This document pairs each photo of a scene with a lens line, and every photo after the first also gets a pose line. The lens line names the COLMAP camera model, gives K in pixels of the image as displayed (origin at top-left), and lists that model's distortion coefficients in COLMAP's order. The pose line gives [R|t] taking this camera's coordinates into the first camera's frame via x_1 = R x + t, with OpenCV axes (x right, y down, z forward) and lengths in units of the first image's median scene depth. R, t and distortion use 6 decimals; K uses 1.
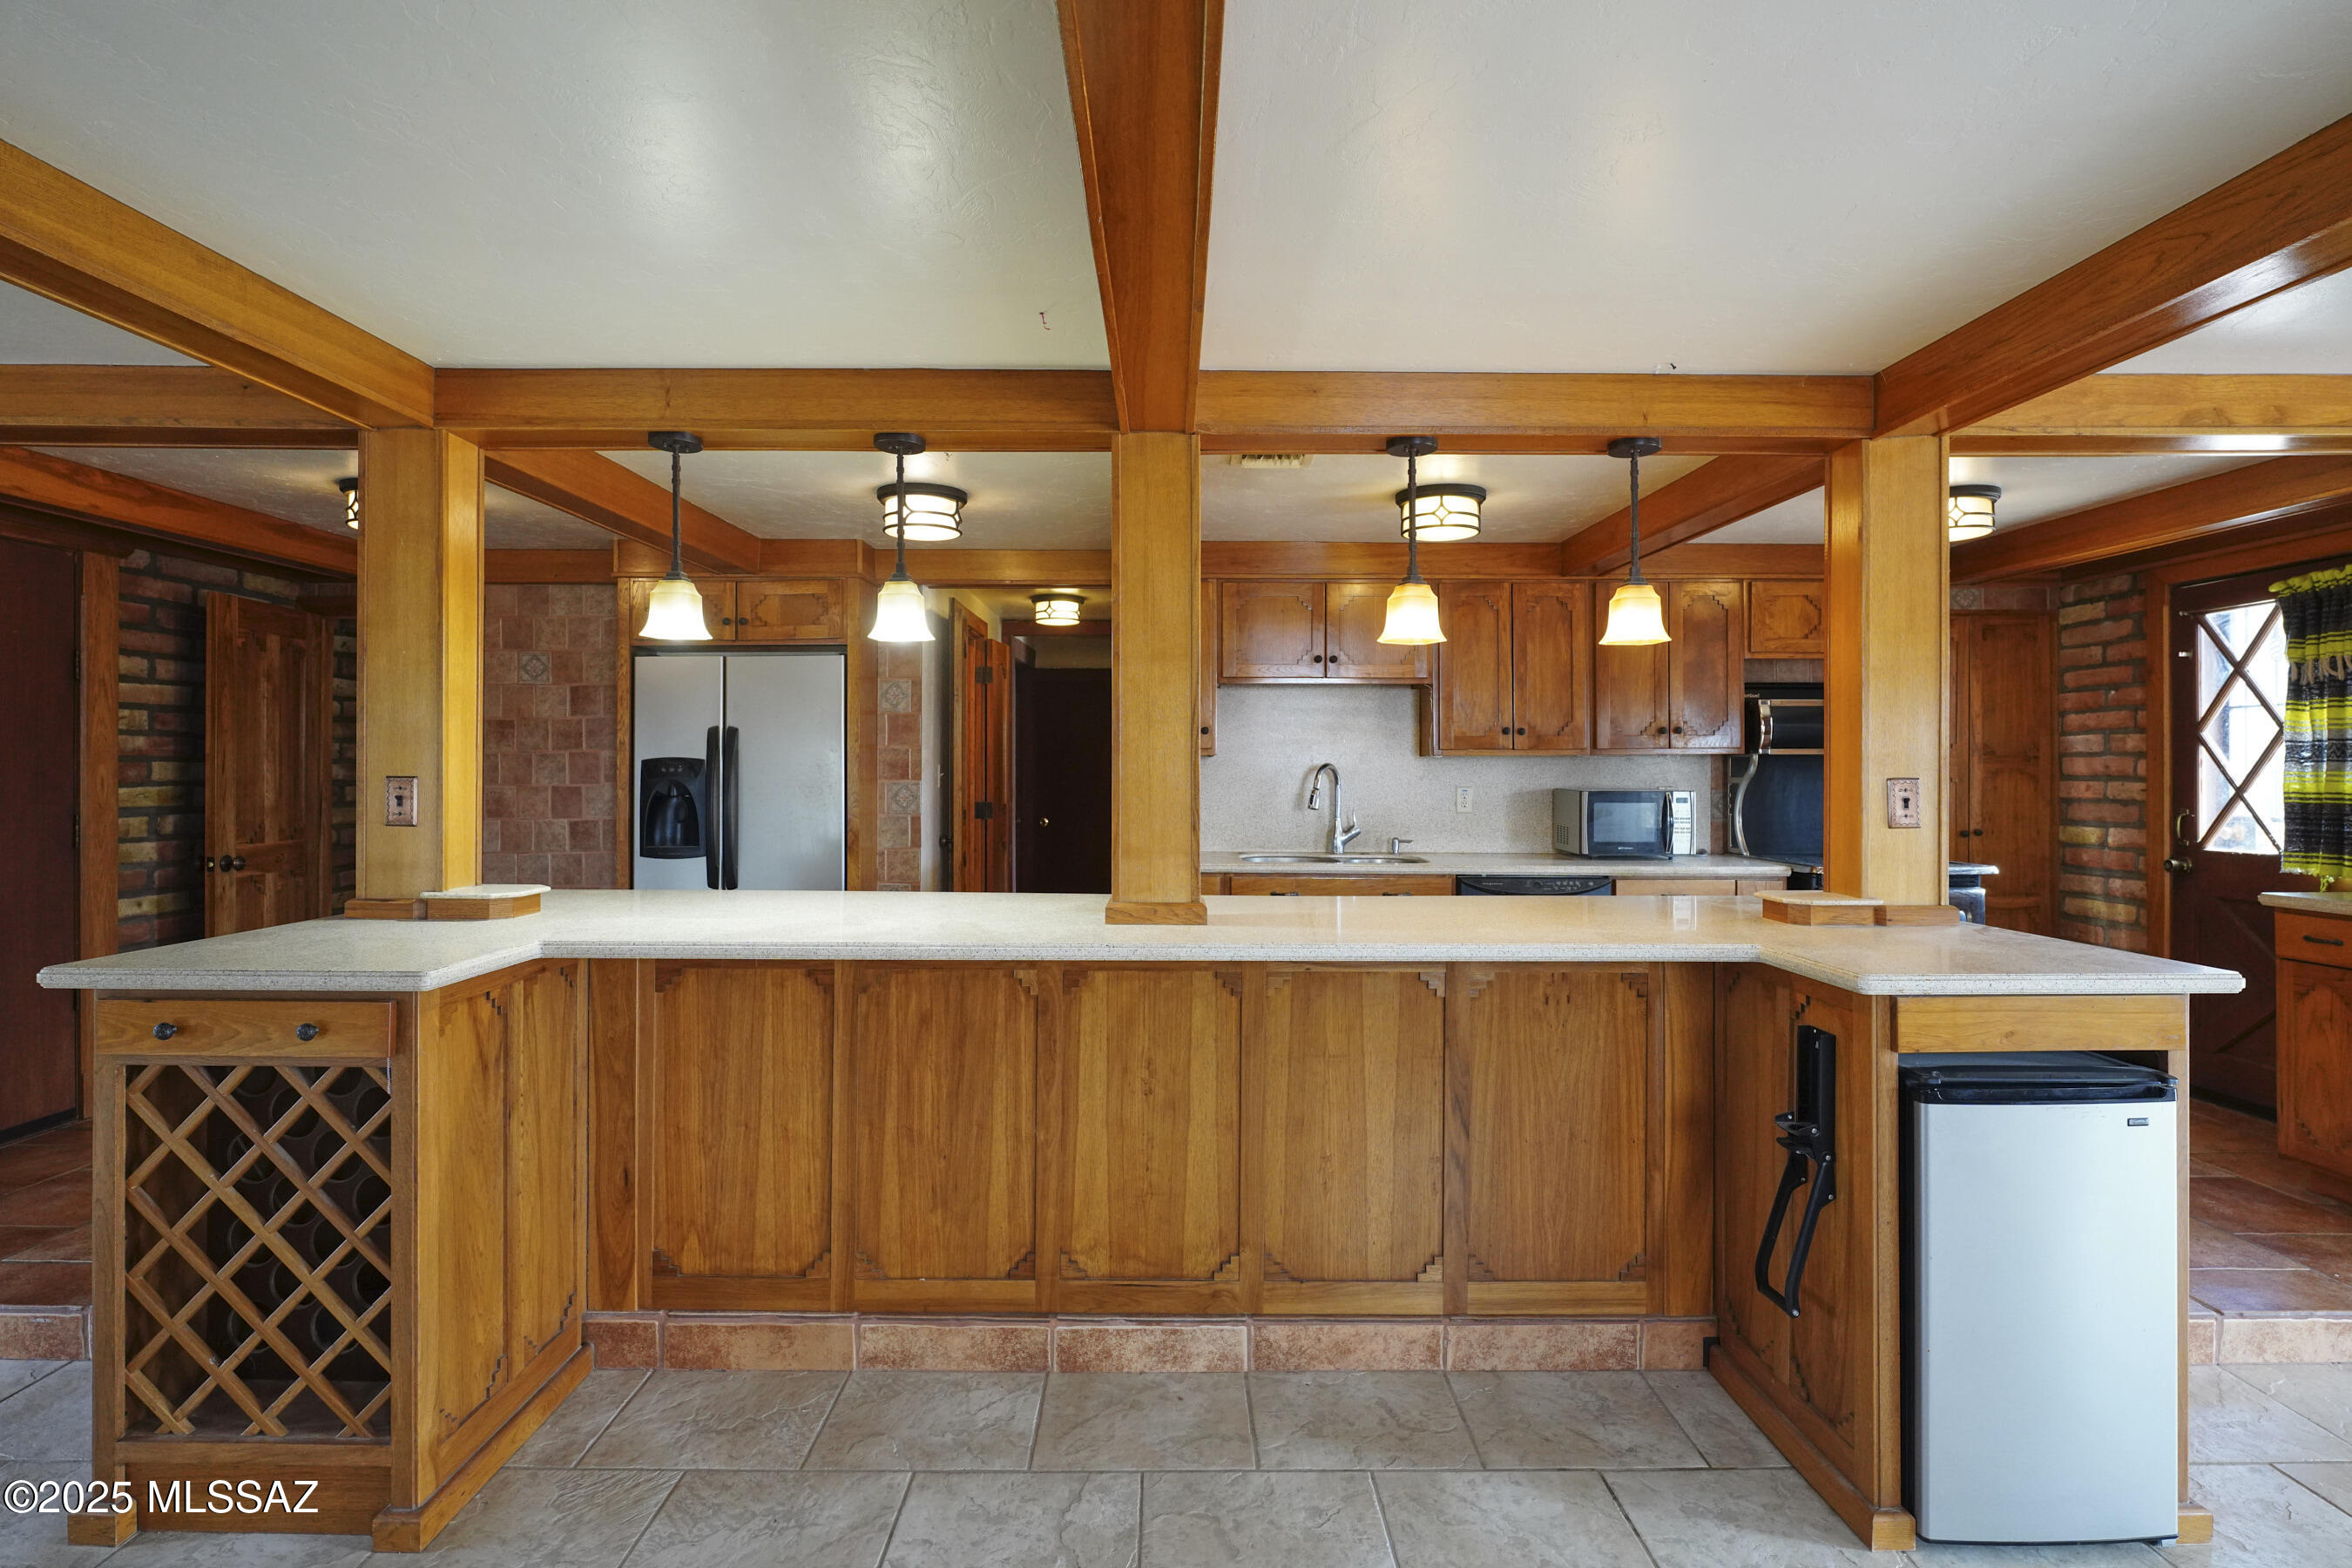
lens RADIAL K [[1136.5, 0, 1175.3], [0, 1136.5, 753.9], [0, 0, 1]] dist [-0.013743, -0.000788]
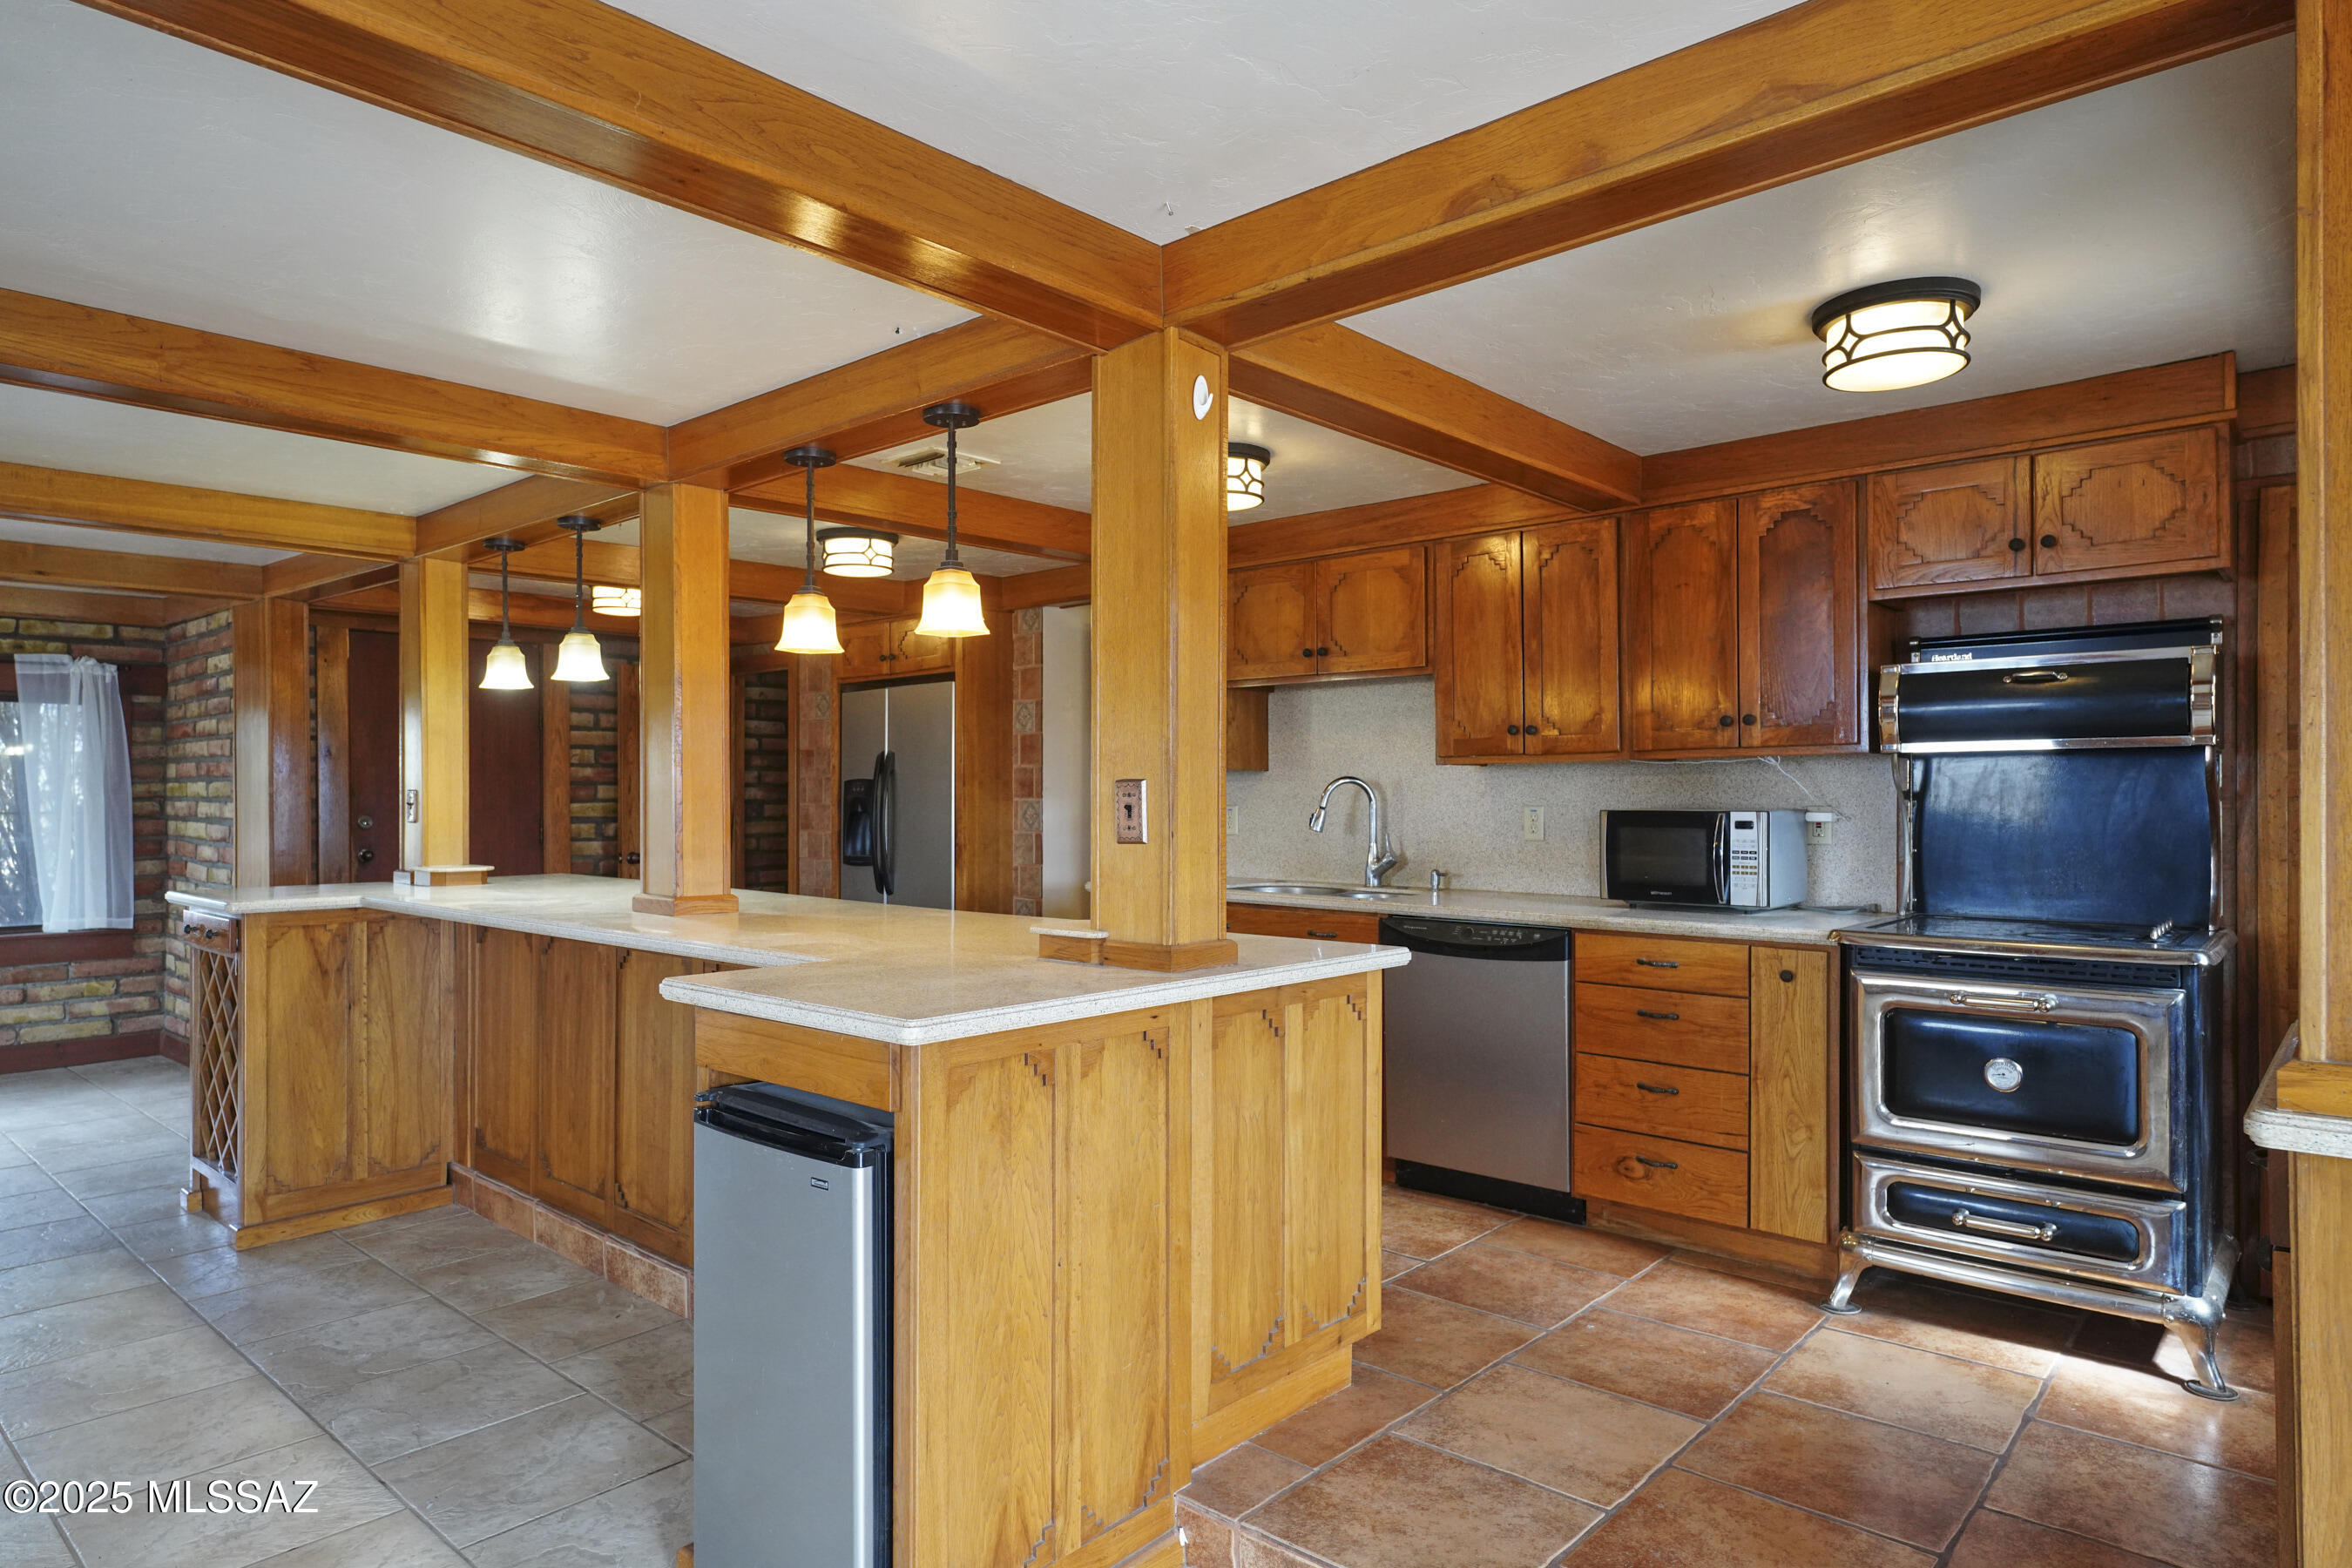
lens RADIAL K [[1368.6, 0, 1178.7], [0, 1368.6, 791.0], [0, 0, 1]] dist [0.006638, 0.001582]
pose [[0.742750, -0.005518, -0.669546, 0.834741], [0.010427, 0.999940, 0.003326, 0.016535], [0.669487, -0.009452, 0.742763, 0.203944]]
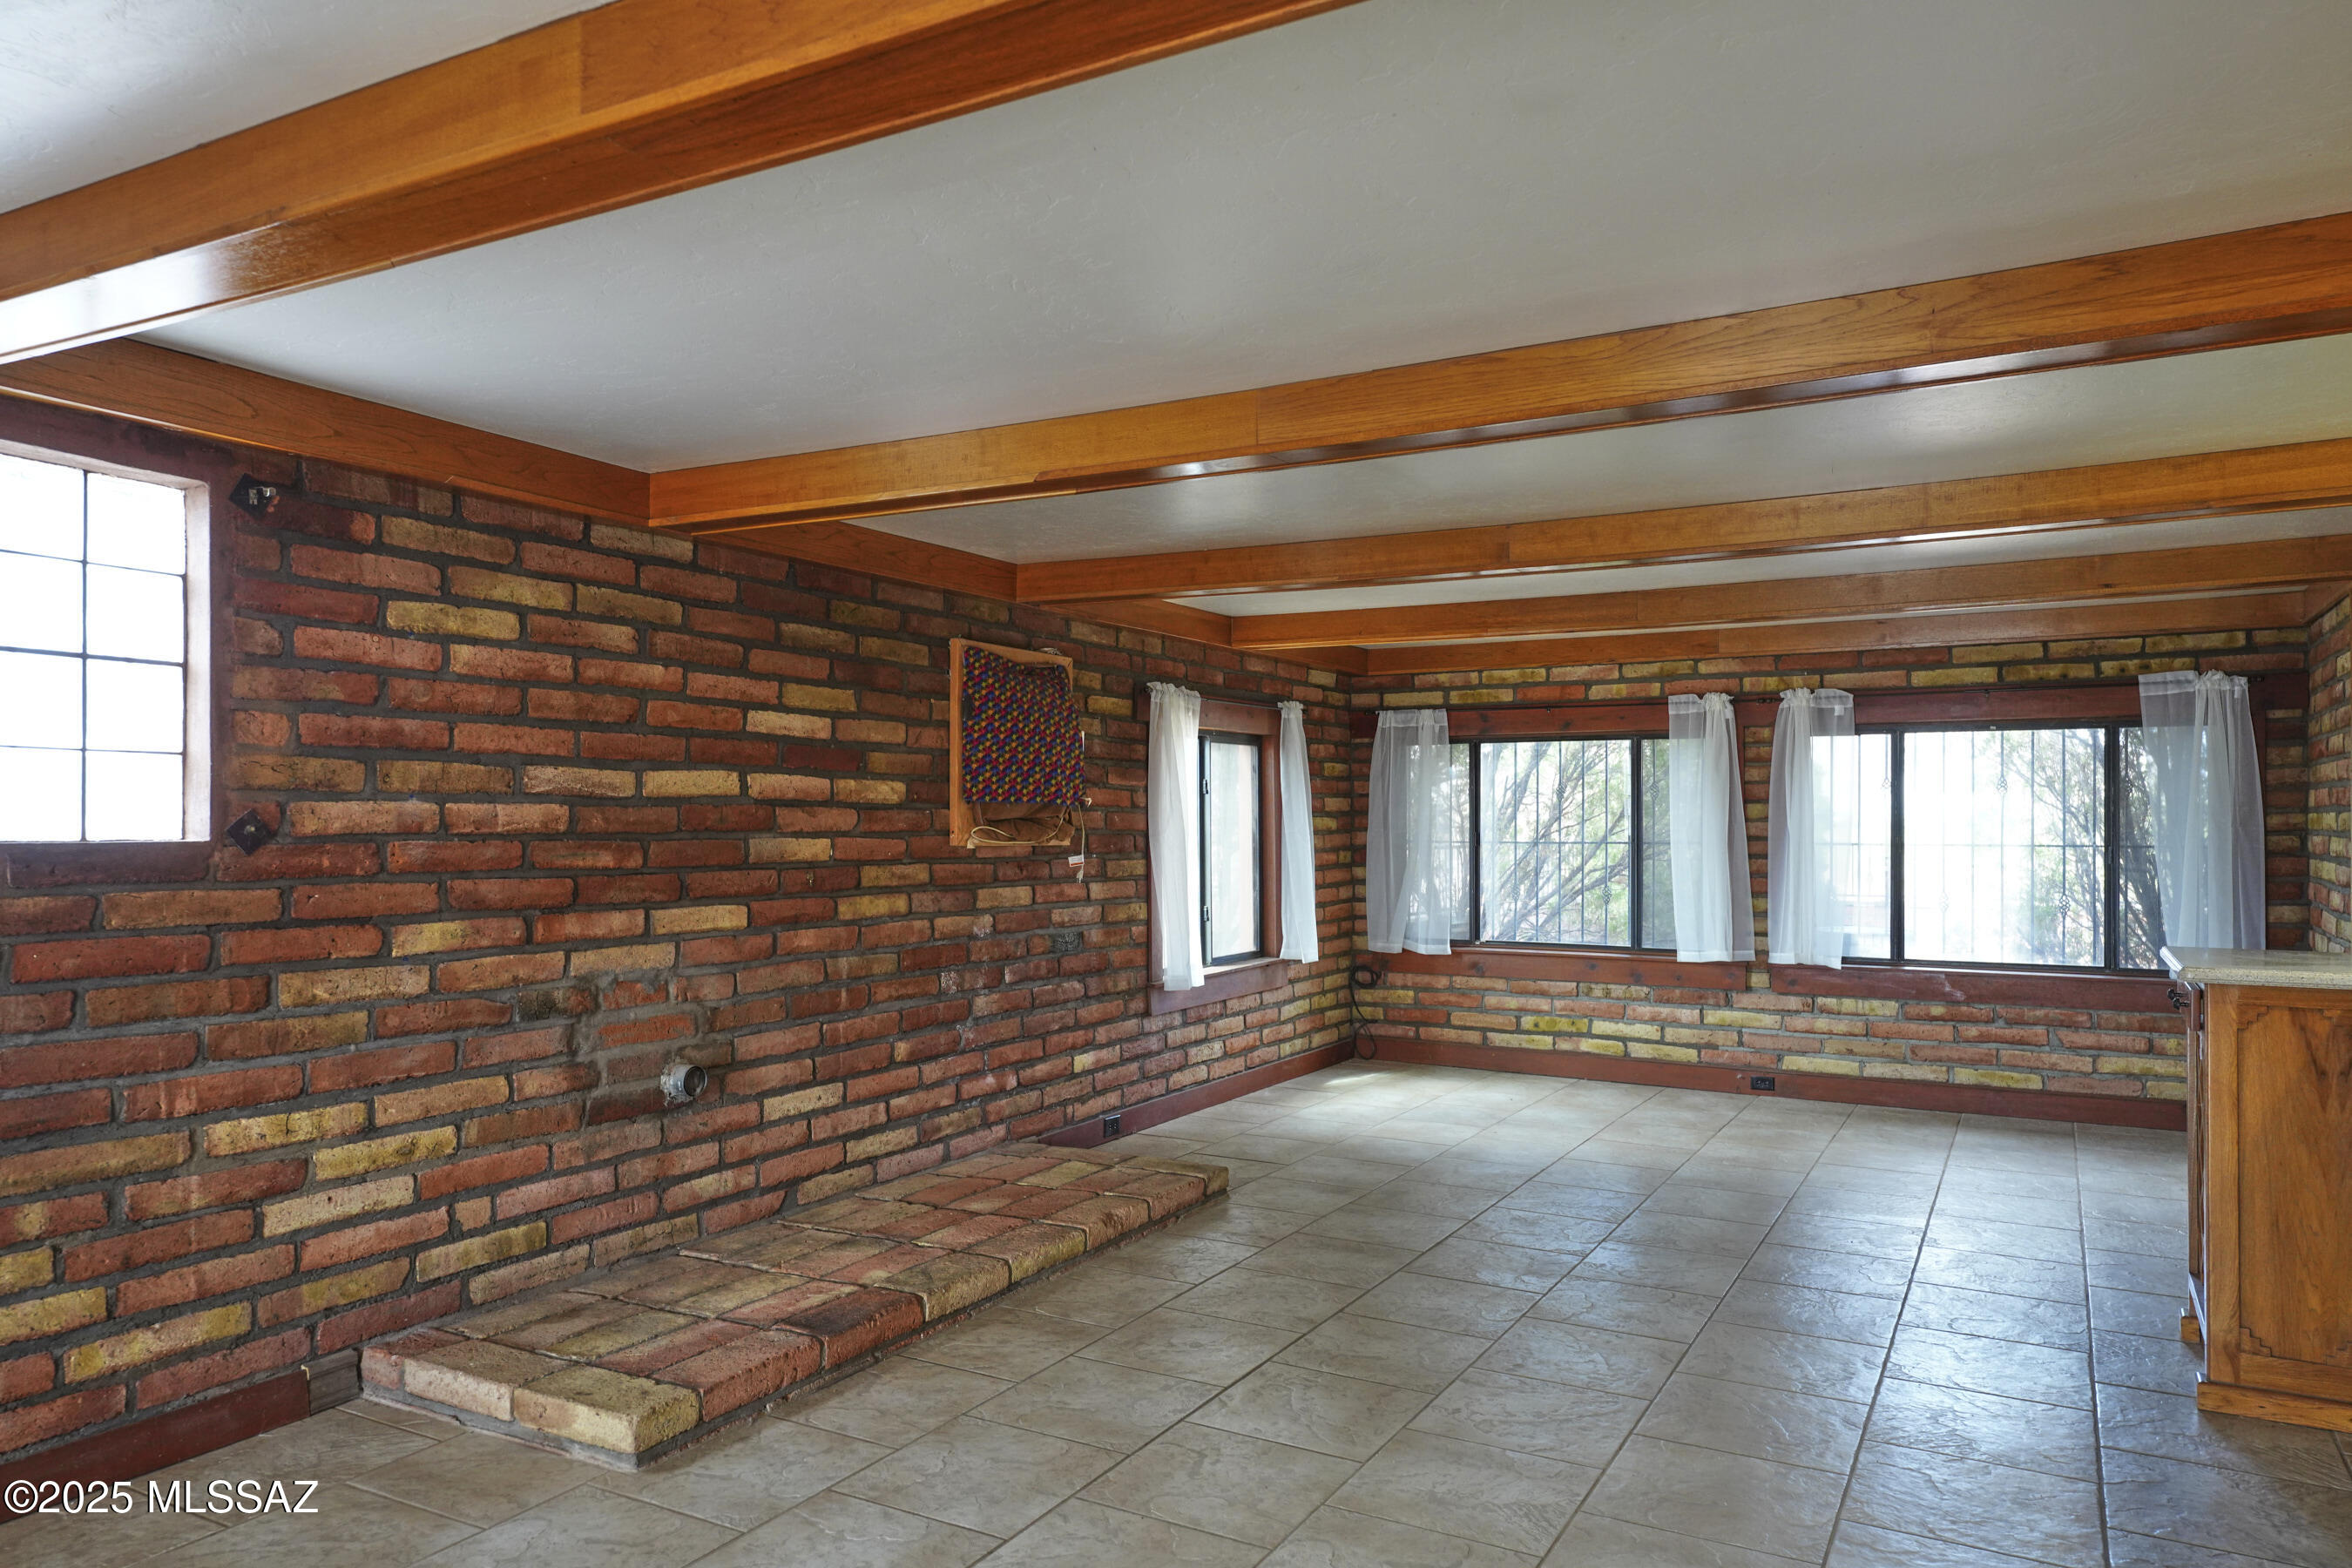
lens RADIAL K [[1552.8, 0, 1182.2], [0, 1552.8, 828.1], [0, 0, 1]] dist [0.027479, 0.002392]
pose [[-0.489913, -0.000224, -0.871771, 0.736301], [0.008886, 0.999947, -0.005250, 0.012582], [0.871726, -0.010319, -0.489885, 0.417522]]
